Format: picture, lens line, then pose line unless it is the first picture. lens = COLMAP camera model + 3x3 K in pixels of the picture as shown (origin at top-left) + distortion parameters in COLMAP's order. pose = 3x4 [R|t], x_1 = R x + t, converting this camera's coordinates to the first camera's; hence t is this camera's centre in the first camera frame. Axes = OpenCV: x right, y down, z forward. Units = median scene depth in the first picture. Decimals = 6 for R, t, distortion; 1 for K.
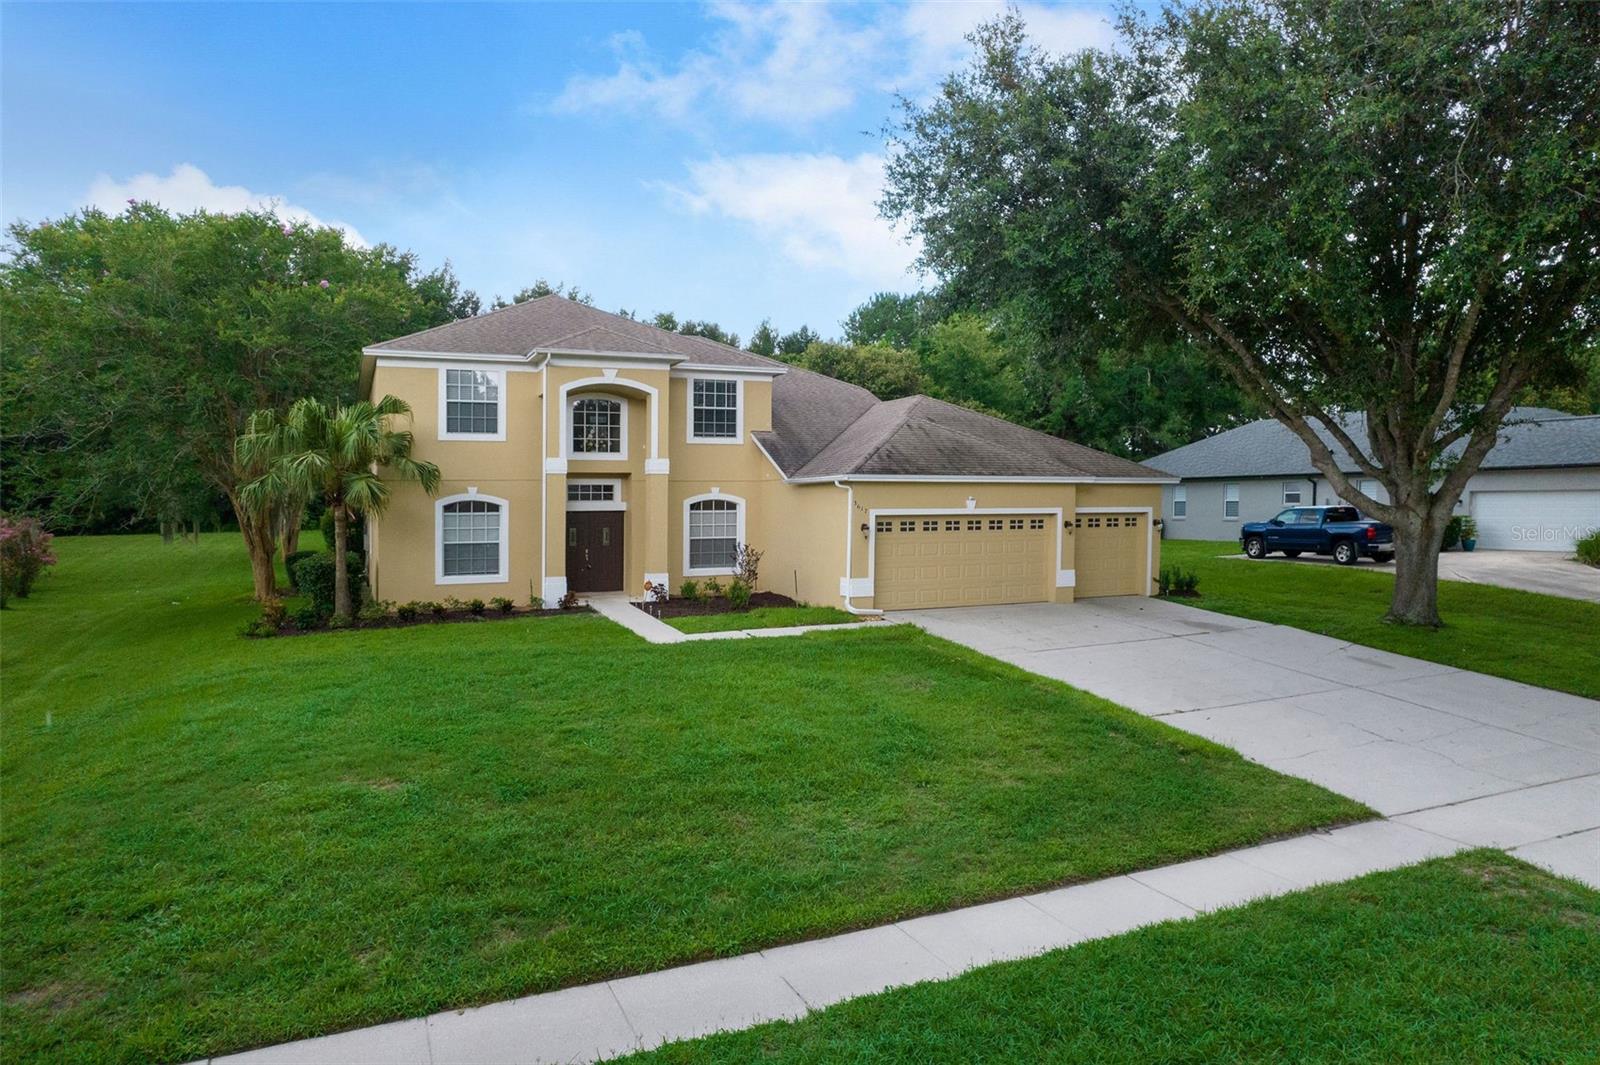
lens RADIAL K [[1001.2, 0, 800.0], [0, 1001.2, 532.5], [0, 0, 1]] dist [0.005203, 0.000260]
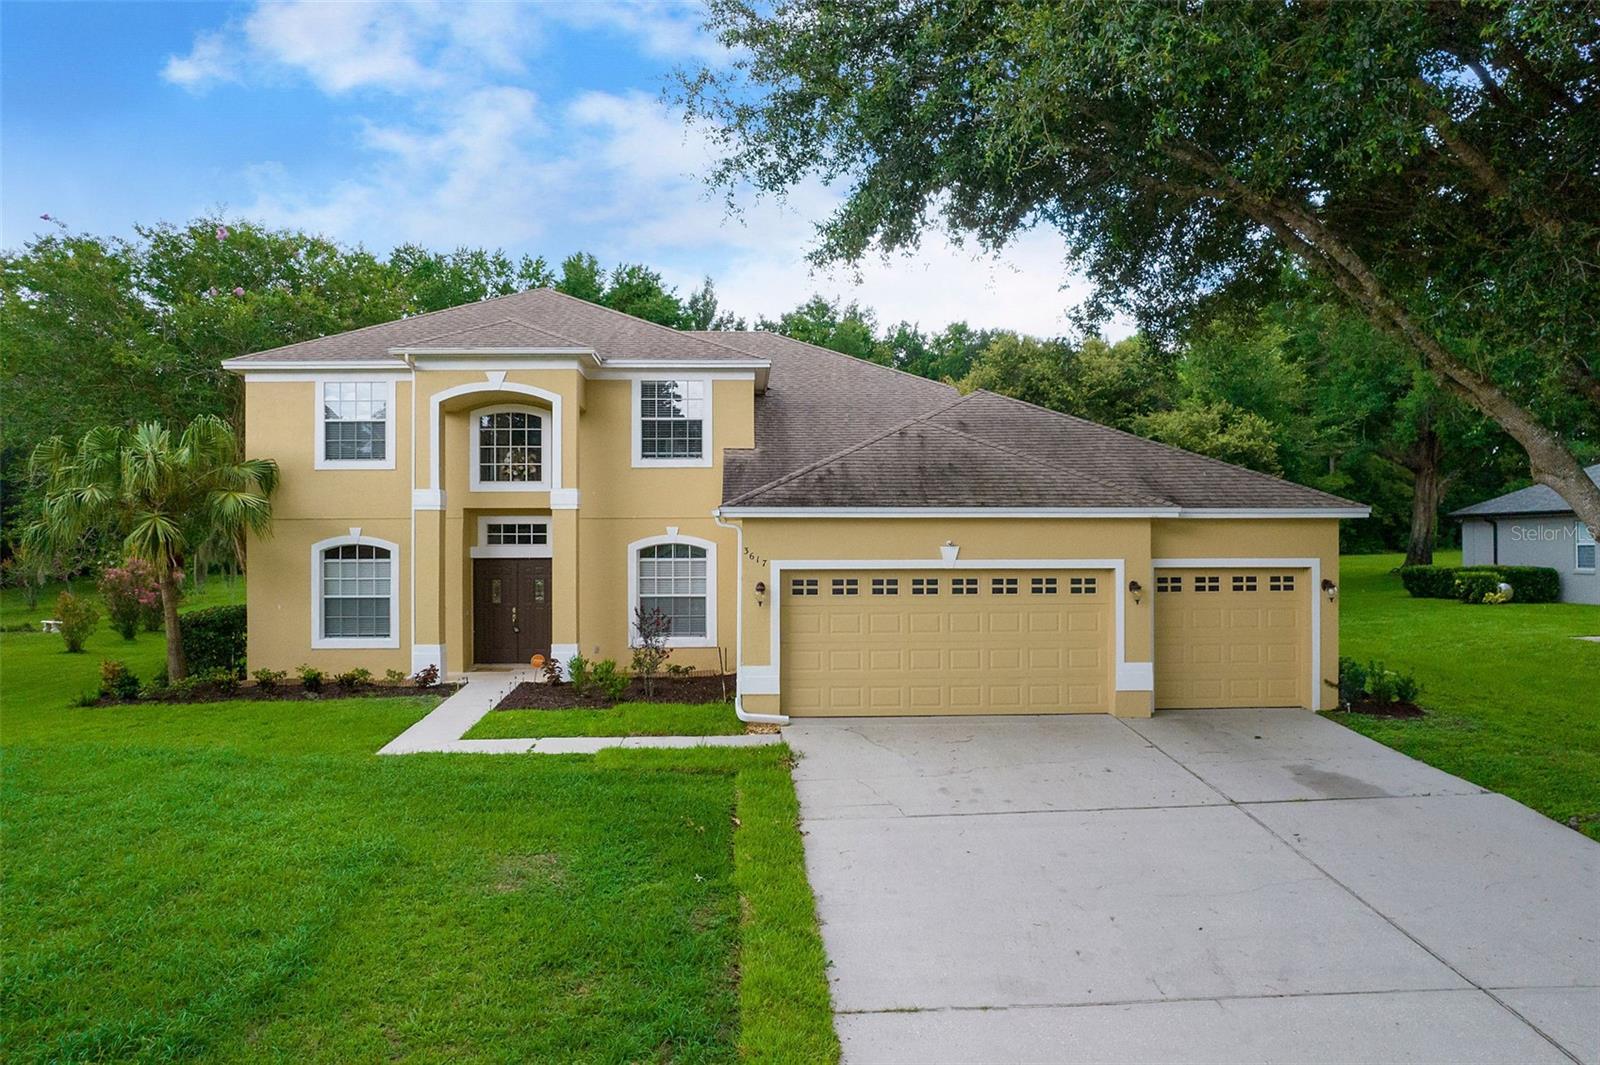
lens RADIAL K [[1166.0, 0, 800.9], [0, 1166.0, 460.3], [0, 0, 1]] dist [-0.120351, 0.183522]
pose [[0.932150, -0.023298, -0.361321, 0.333014], [-0.015743, 0.994376, -0.104732, -0.007742], [0.361729, 0.103315, 0.926541, 0.272427]]
